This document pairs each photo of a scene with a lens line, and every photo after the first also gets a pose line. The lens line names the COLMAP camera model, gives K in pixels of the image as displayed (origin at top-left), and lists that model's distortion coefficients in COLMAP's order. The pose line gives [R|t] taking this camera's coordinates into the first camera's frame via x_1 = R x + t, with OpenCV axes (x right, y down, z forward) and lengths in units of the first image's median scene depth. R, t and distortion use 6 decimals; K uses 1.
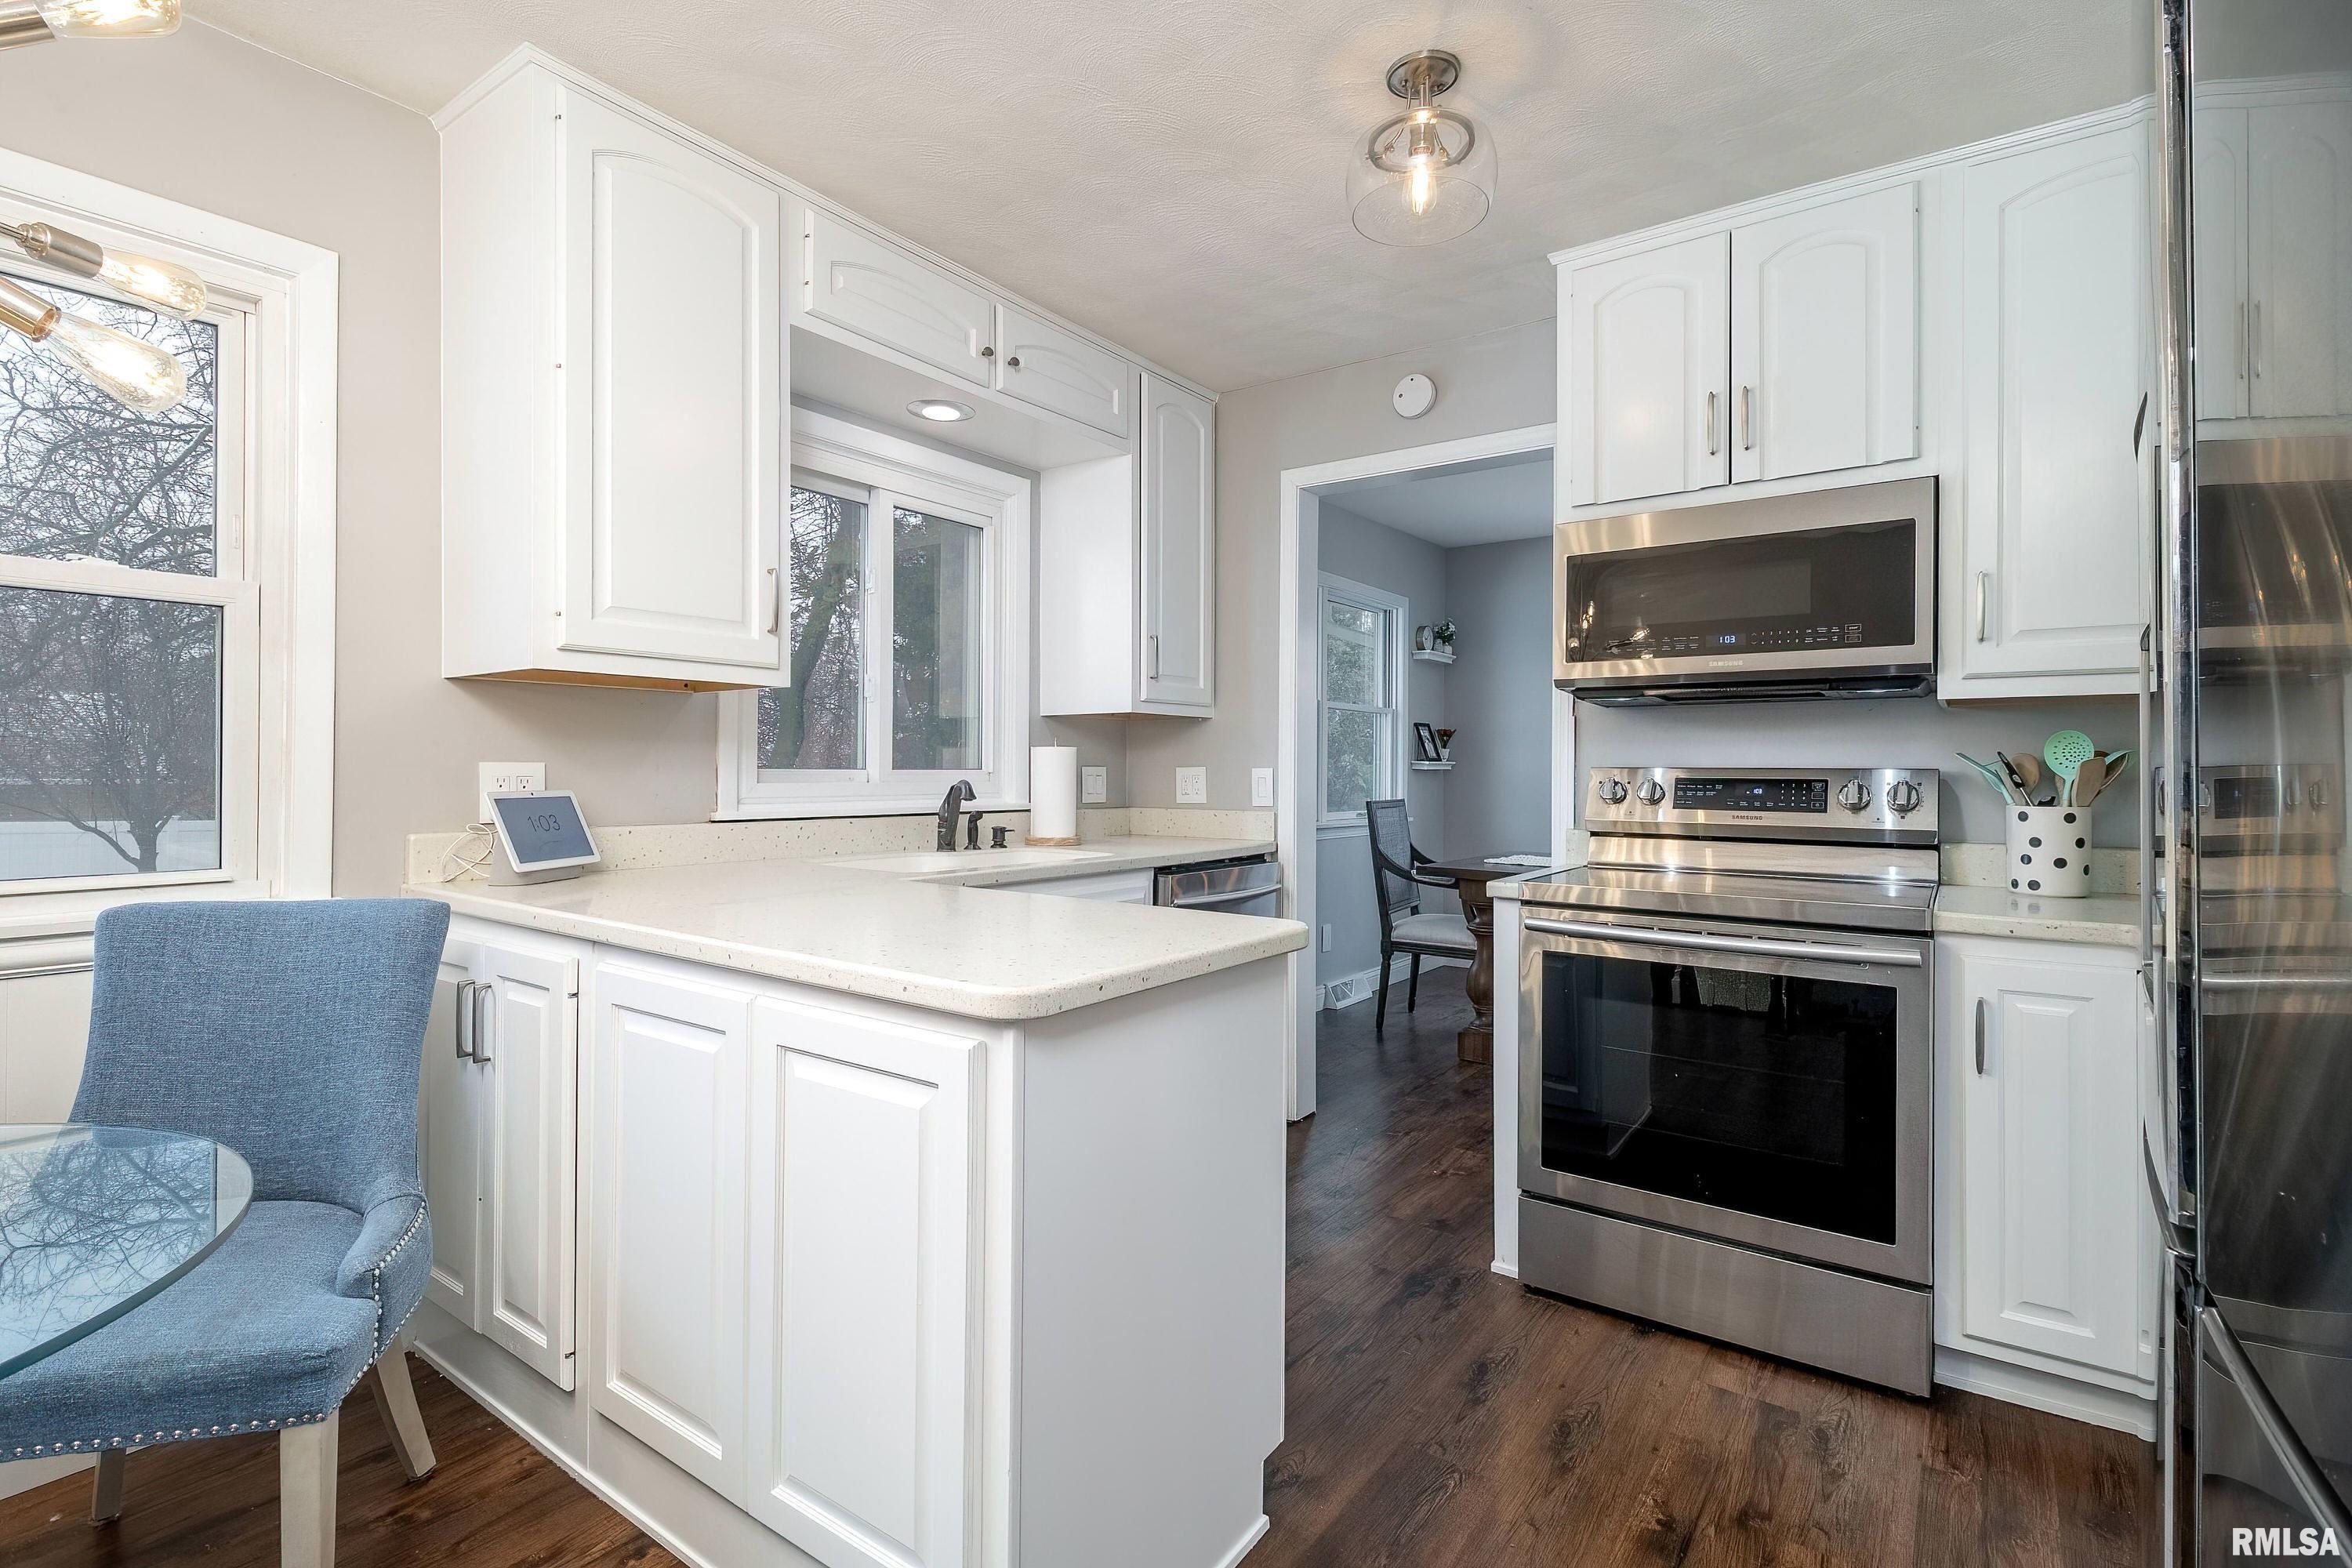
lens RADIAL K [[1093.8, 0, 1162.3], [0, 1093.8, 762.9], [0, 0, 1]] dist [0.014815, -0.005303]
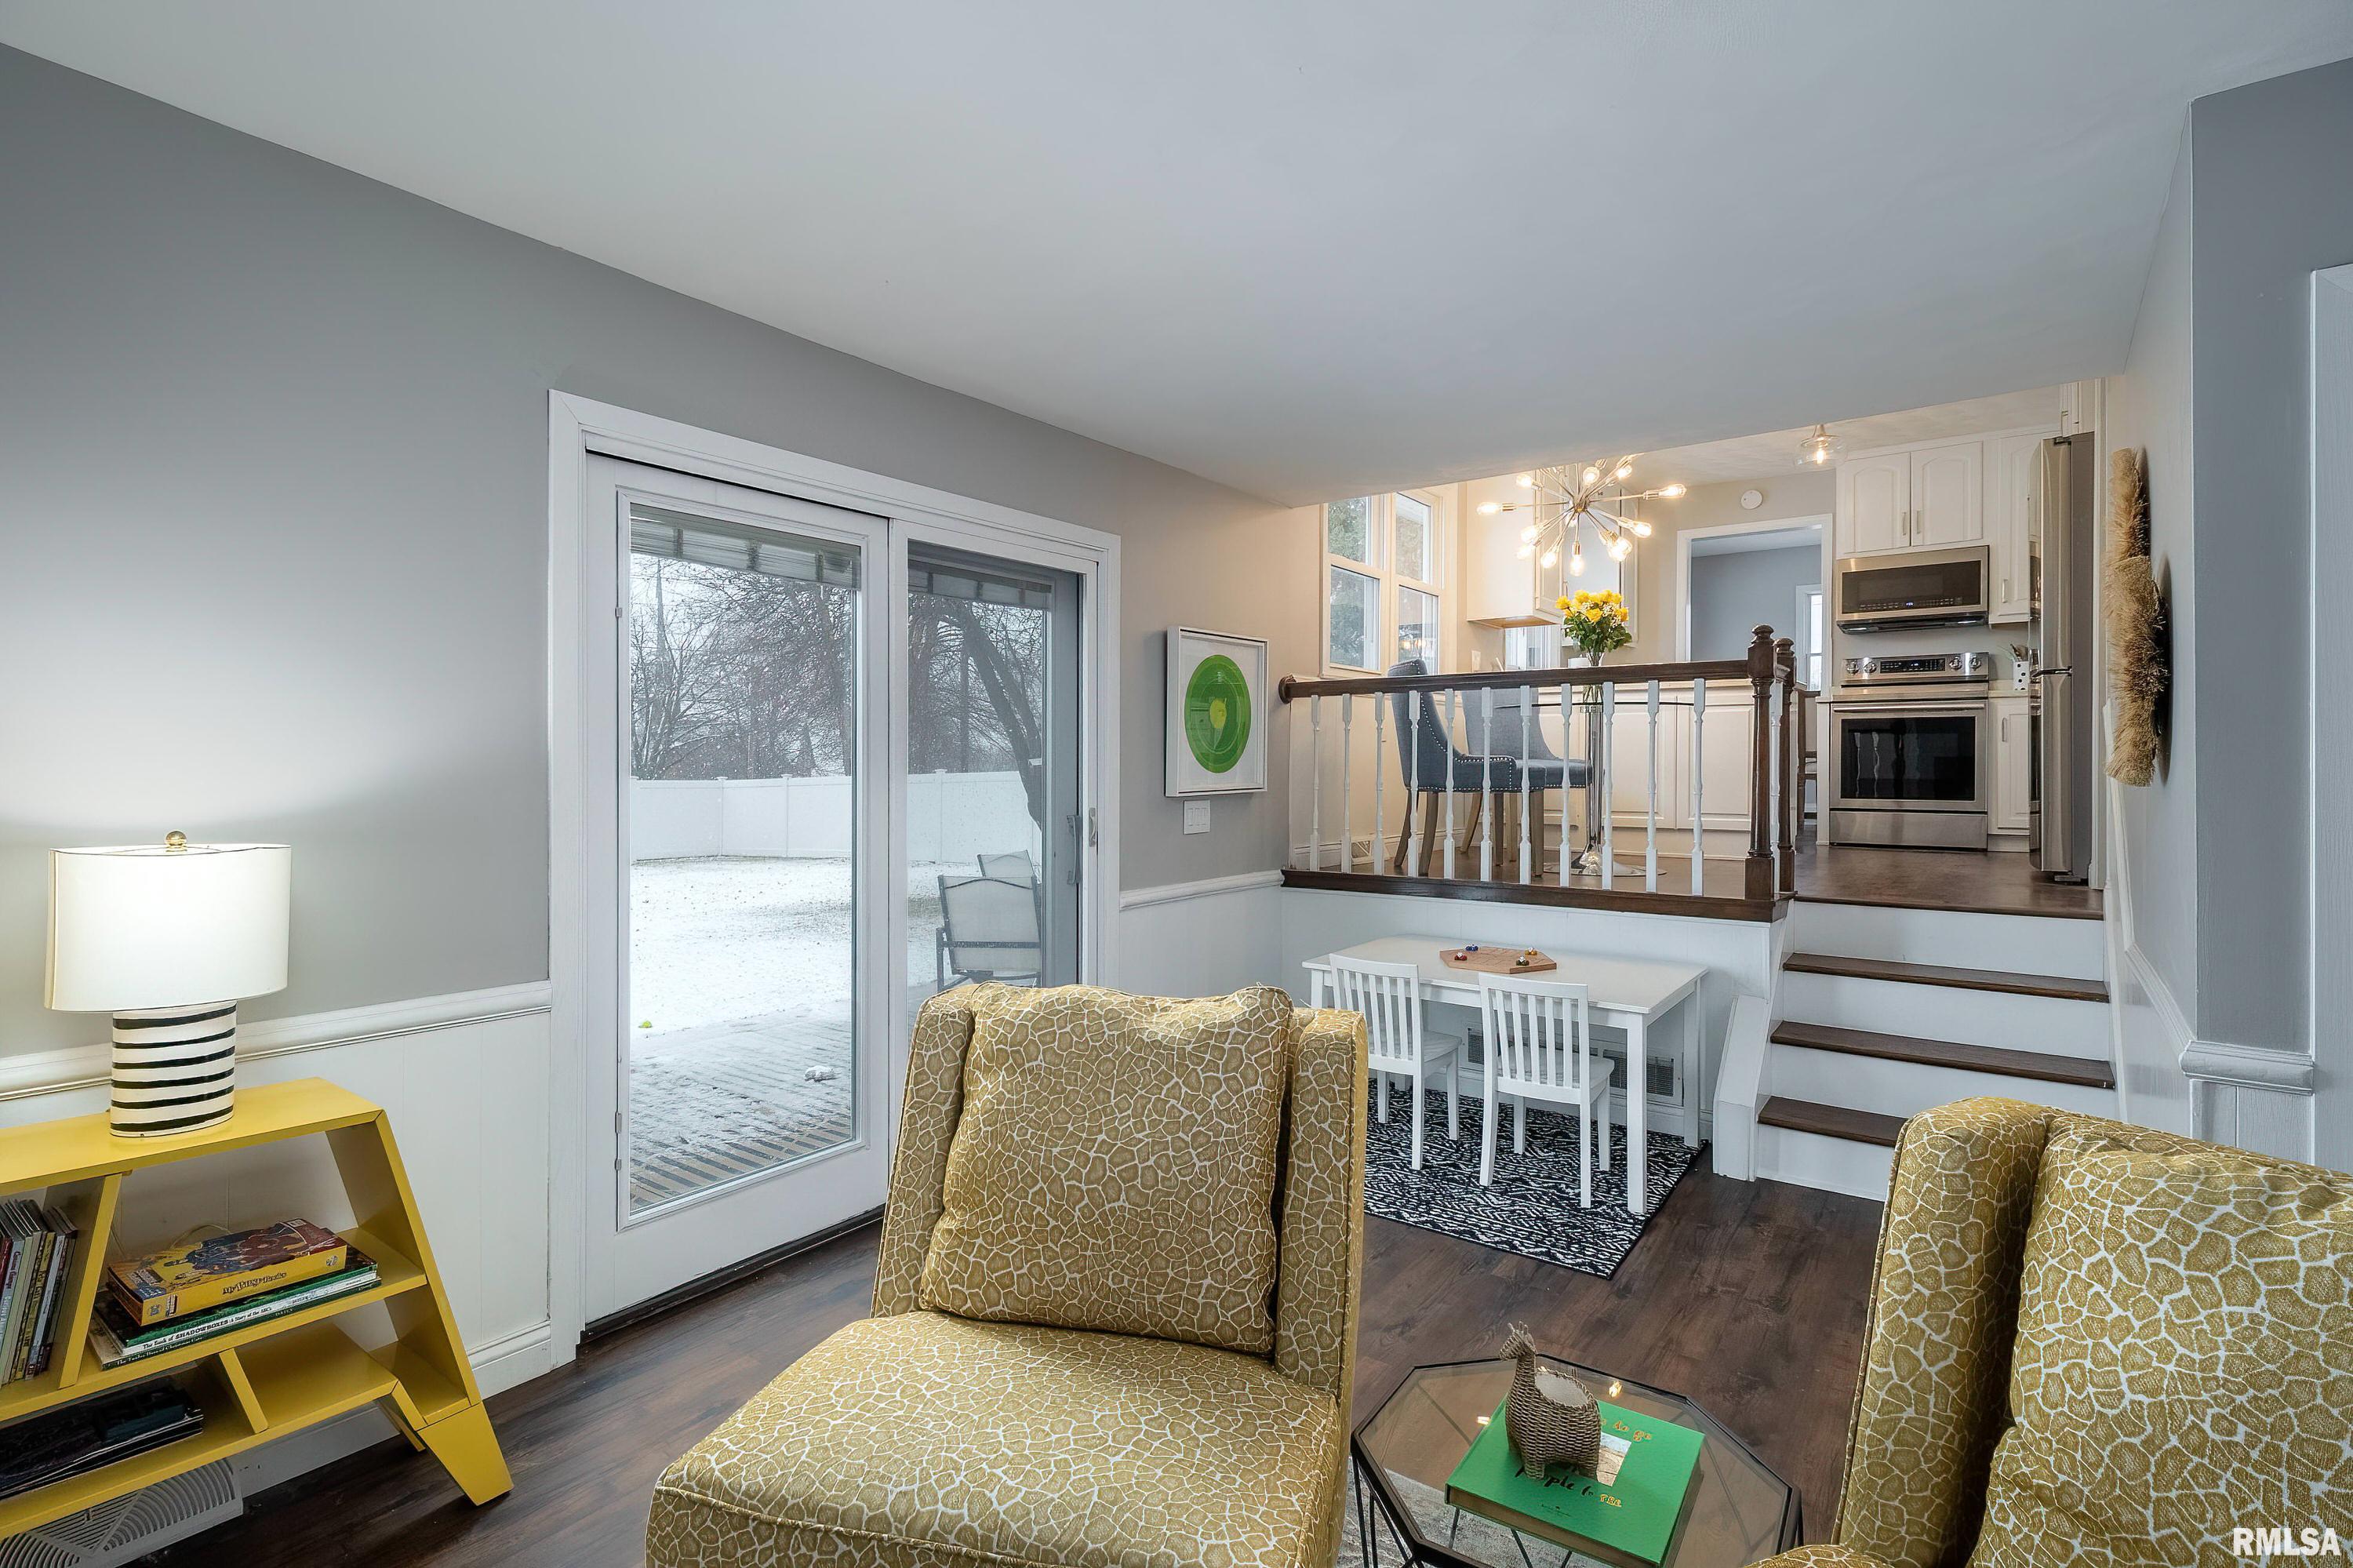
lens RADIAL K [[1094.4, 0, 1149.5], [0, 1094.4, 769.6], [0, 0, 1]] dist [0.014815, -0.005303]
pose [[0.999736, -0.002867, -0.022781, -1.284630], [0.003174, 0.999905, 0.013447, 0.250895], [0.022740, -0.013516, 0.999650, -1.744371]]
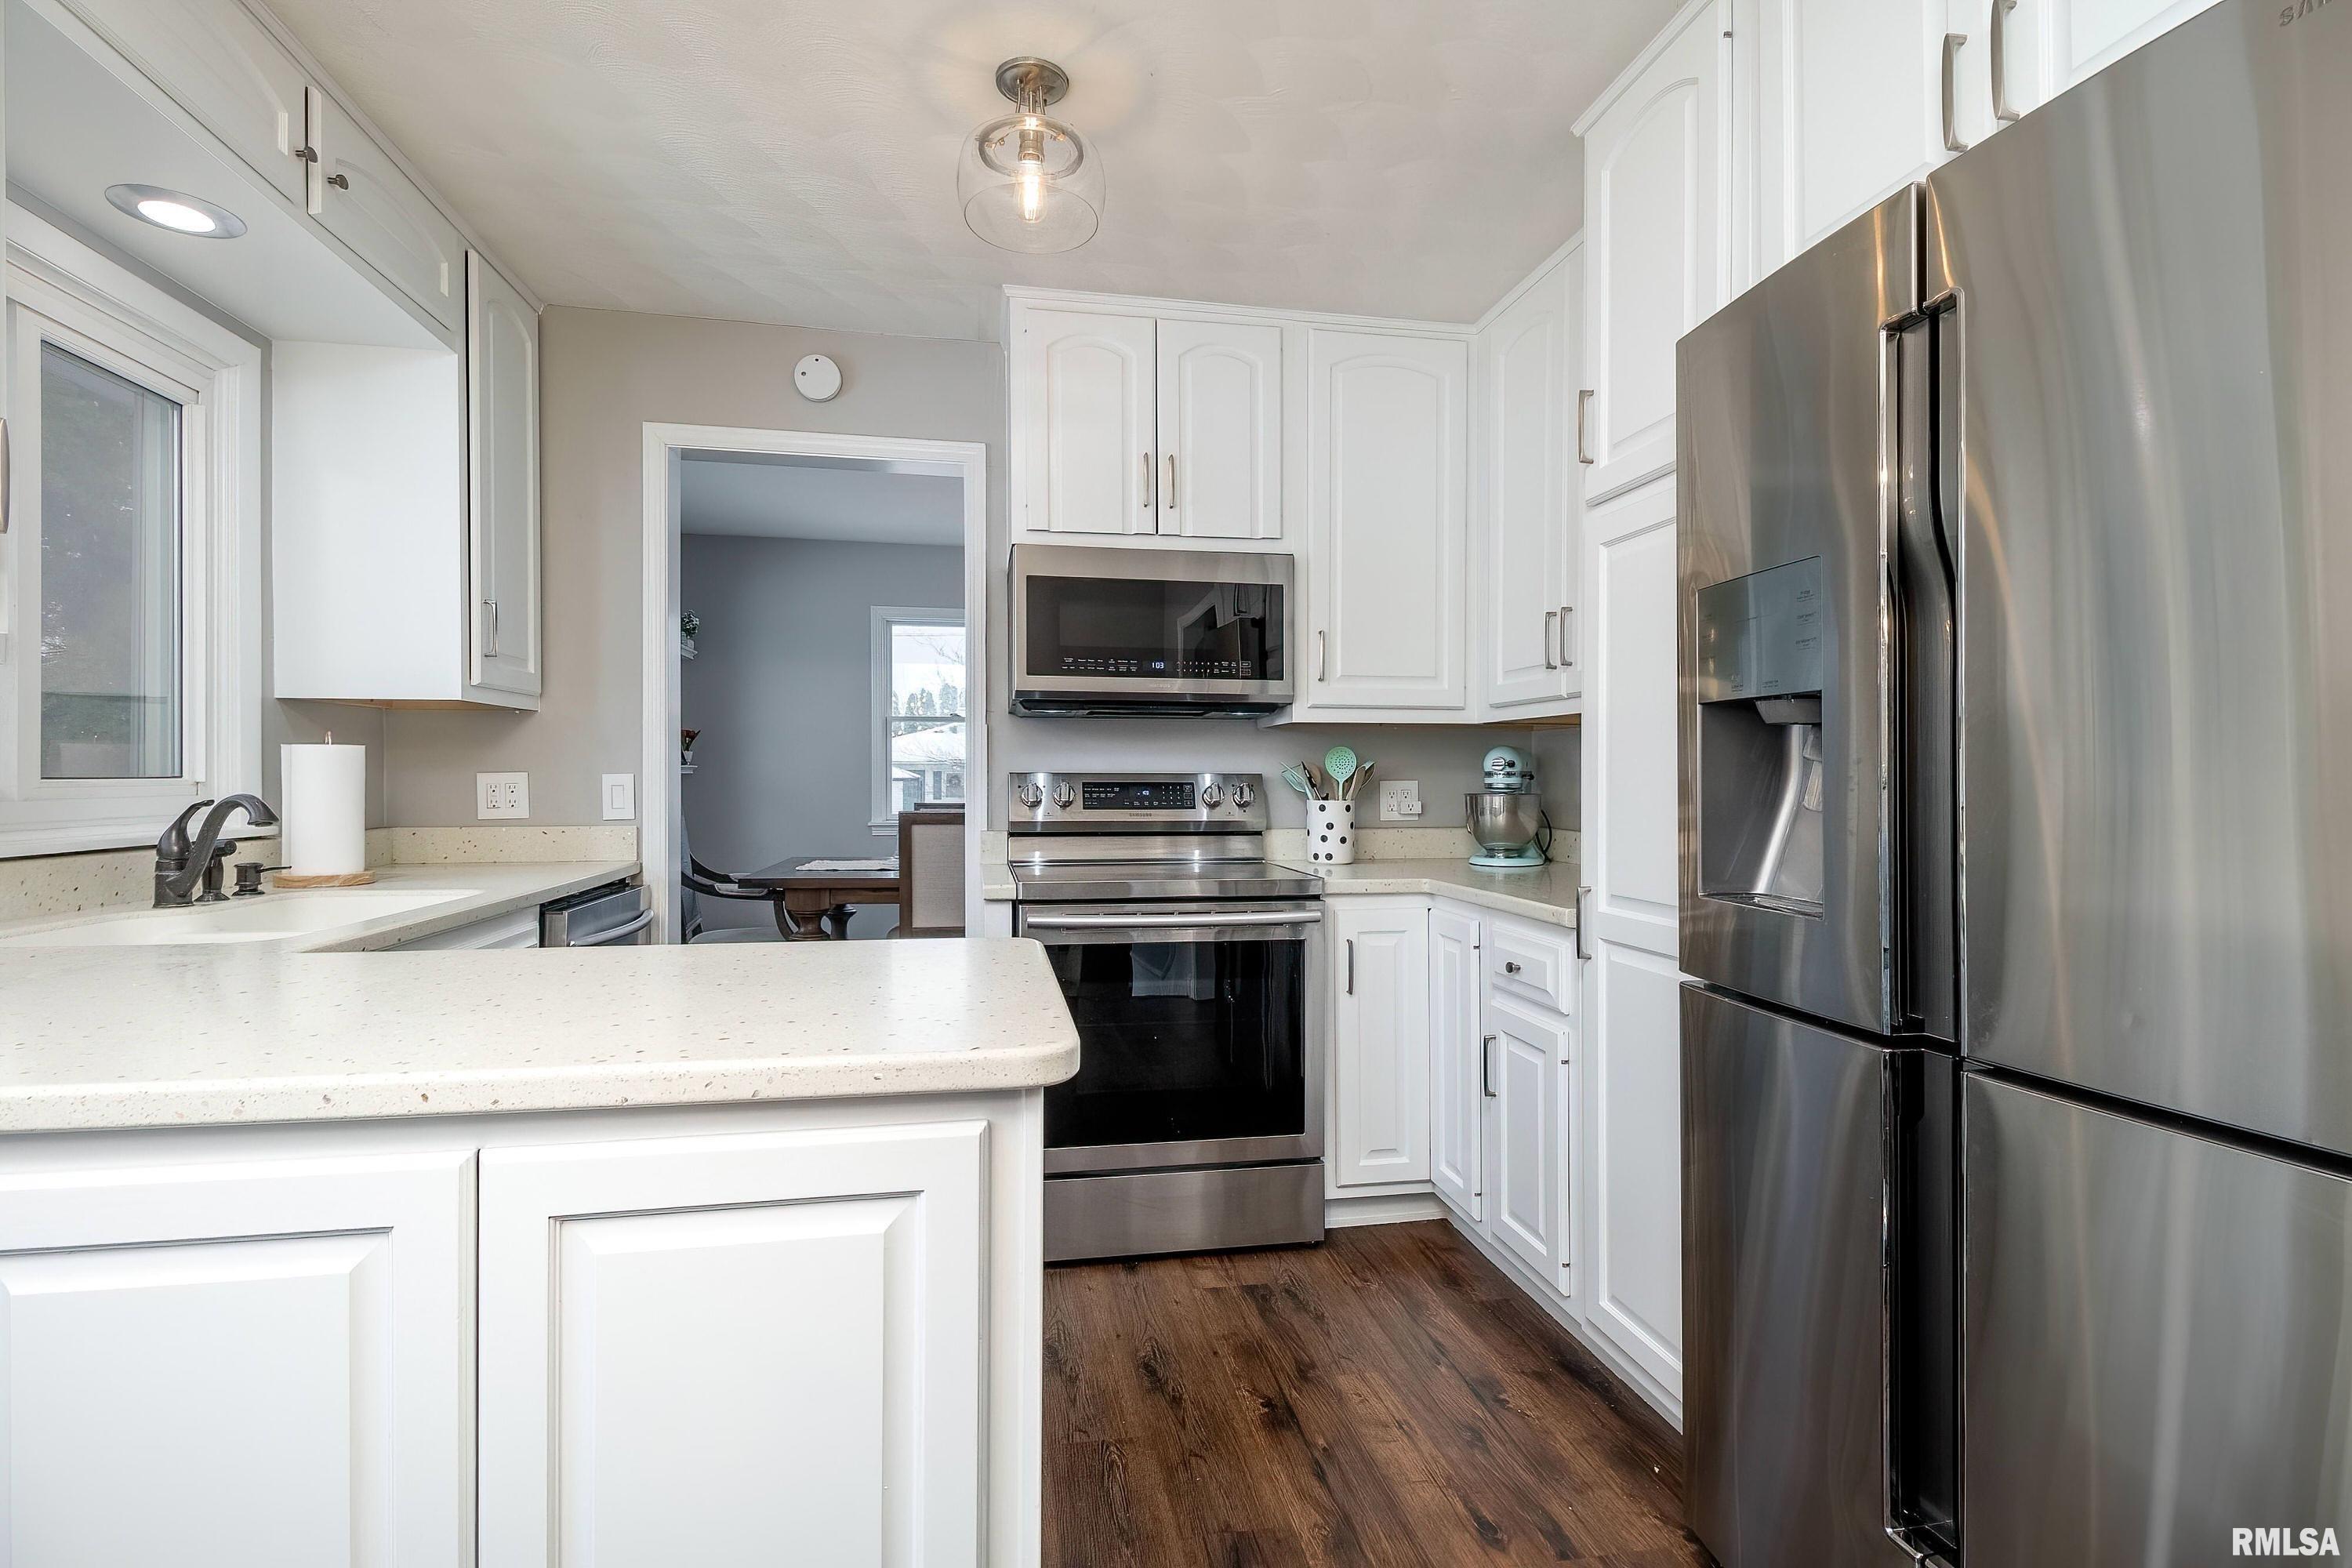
lens RADIAL K [[1093.8, 0, 1160.0], [0, 1093.8, 775.0], [0, 0, 1]] dist [0.014815, -0.005303]
pose [[0.689998, -0.003834, 0.723801, -0.333585], [-0.003080, 0.999961, 0.008234, -0.003635], [-0.723805, -0.007911, 0.689960, 0.179628]]
